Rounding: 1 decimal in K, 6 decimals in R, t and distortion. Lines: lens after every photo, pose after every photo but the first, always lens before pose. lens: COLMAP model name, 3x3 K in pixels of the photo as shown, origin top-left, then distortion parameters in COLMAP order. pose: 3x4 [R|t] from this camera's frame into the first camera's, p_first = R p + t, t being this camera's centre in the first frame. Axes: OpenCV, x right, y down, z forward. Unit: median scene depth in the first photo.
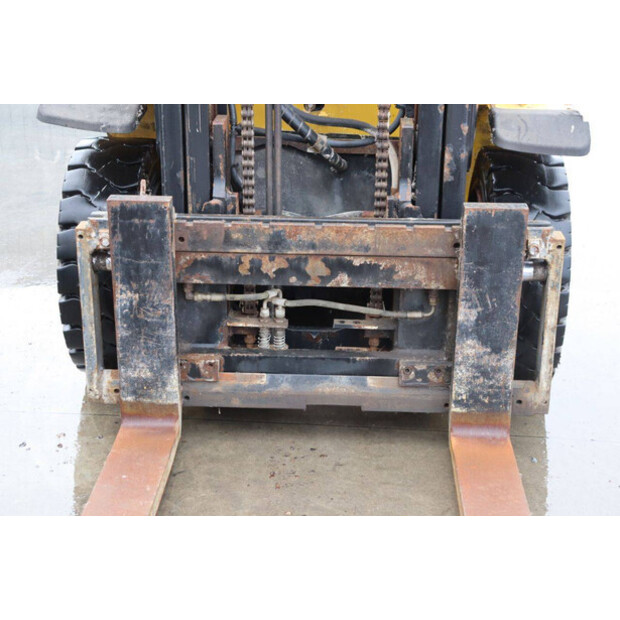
lens RADIAL K [[1101.1, 0, 310.0], [0, 1101.1, 310.0], [0, 0, 1]] dist [0.184134, 0.015563]
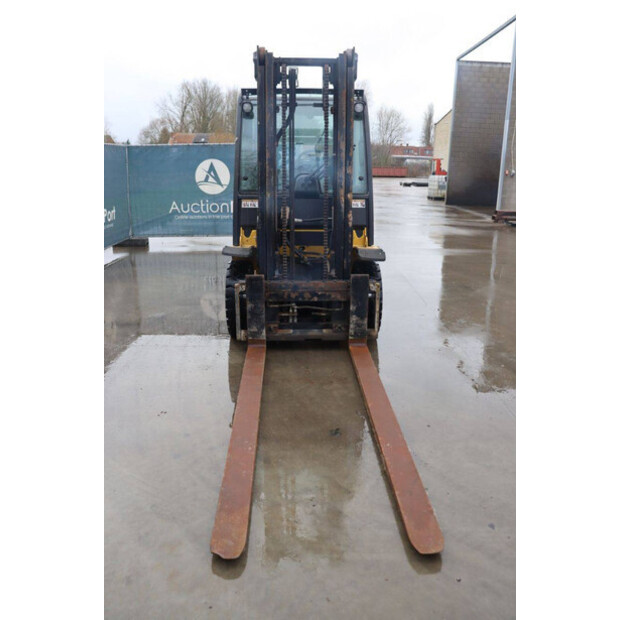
lens RADIAL K [[510.9, 0, 310.0], [0, 510.9, 310.0], [0, 0, 1]] dist [-0.184519, 0.167870]
pose [[0.996628, -0.030015, 0.076369, -0.101744], [0.036549, 0.995655, -0.085648, 0.133692], [-0.073466, 0.088150, 0.993394, -0.506380]]
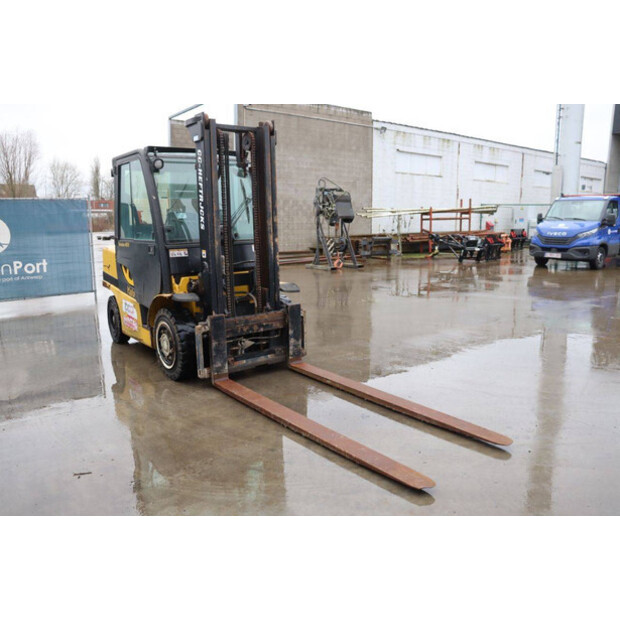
lens RADIAL K [[510.9, 0, 310.0], [0, 510.9, 310.0], [0, 0, 1]] dist [-0.184519, 0.167870]
pose [[0.760058, -0.141985, 0.634154, -0.935294], [0.255258, 0.962637, -0.090406, 0.108187], [-0.597624, 0.230587, 0.767903, -0.464515]]
